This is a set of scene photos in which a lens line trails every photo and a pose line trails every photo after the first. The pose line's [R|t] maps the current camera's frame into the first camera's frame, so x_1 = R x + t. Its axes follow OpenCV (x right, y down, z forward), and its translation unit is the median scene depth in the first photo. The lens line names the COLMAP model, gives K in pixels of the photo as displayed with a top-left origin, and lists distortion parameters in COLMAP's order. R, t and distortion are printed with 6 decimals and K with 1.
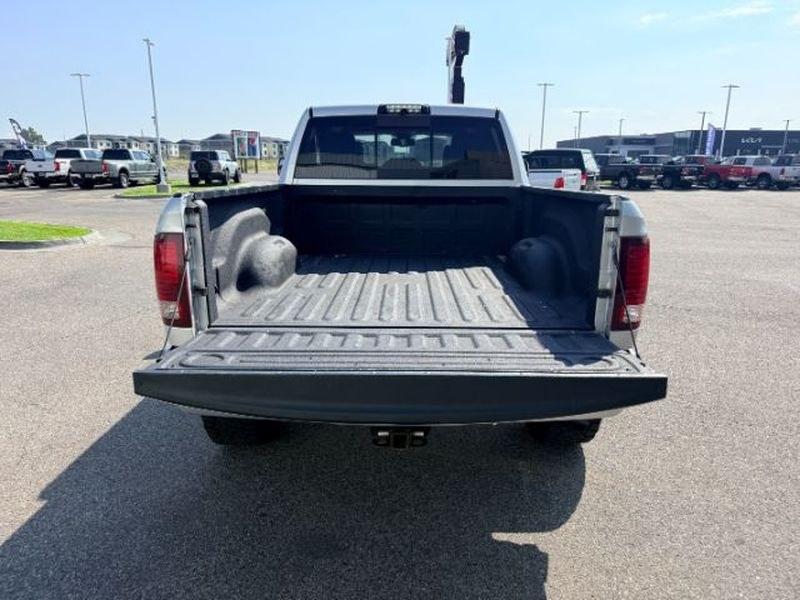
lens RADIAL K [[562.3, 0, 399.4], [0, 562.3, 303.3], [0, 0, 1]] dist [0.062205, -0.070597]
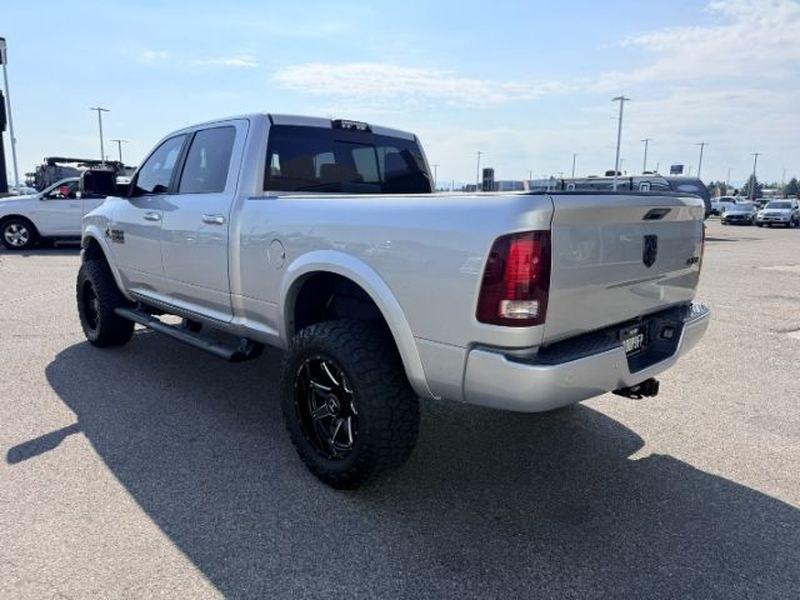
lens RADIAL K [[557.4, 0, 400.0], [0, 557.4, 300.0], [0, 0, 1]] dist [0.044318, -0.039393]
pose [[0.715689, -0.116636, 0.688611, -0.623539], [0.156472, 0.987671, 0.004665, -0.022778], [-0.680666, 0.104410, 0.725116, 0.228612]]
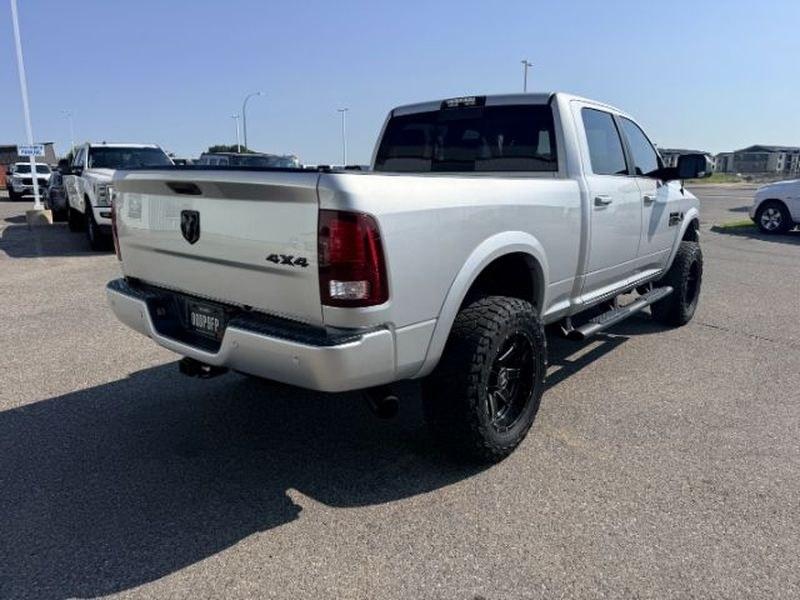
lens RADIAL K [[563.3, 0, 400.6], [0, 563.3, 305.2], [0, 0, 1]] dist [0.060967, -0.072255]
pose [[0.776366, 0.141608, -0.614169, 0.560047], [-0.154534, 0.987458, 0.032331, -0.002231], [0.611045, 0.069810, 0.788512, 0.151062]]
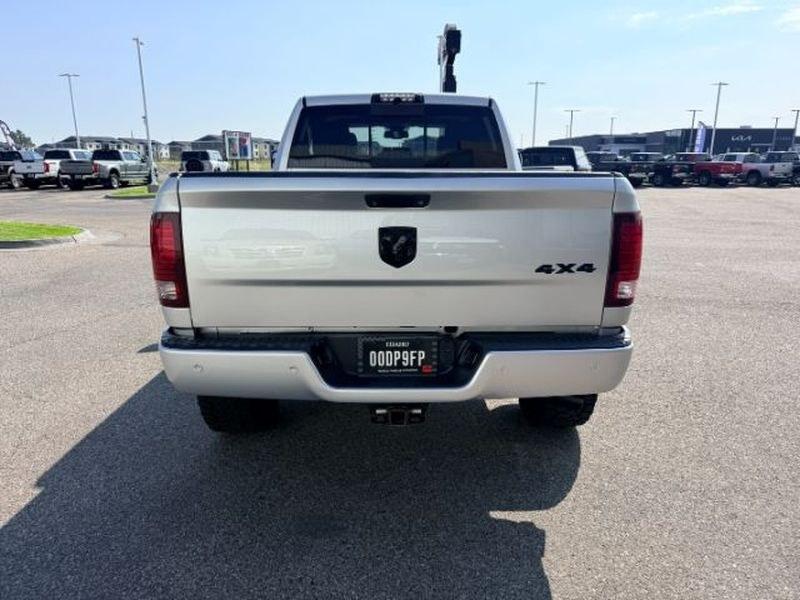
lens RADIAL K [[563.3, 0, 400.6], [0, 563.3, 305.2], [0, 0, 1]] dist [0.060967, -0.072255]
pose [[0.999868, -0.009162, 0.013388, -0.002822], [0.009133, 0.999956, 0.002215, 0.020019], [-0.013408, -0.002093, 0.999908, -0.004324]]
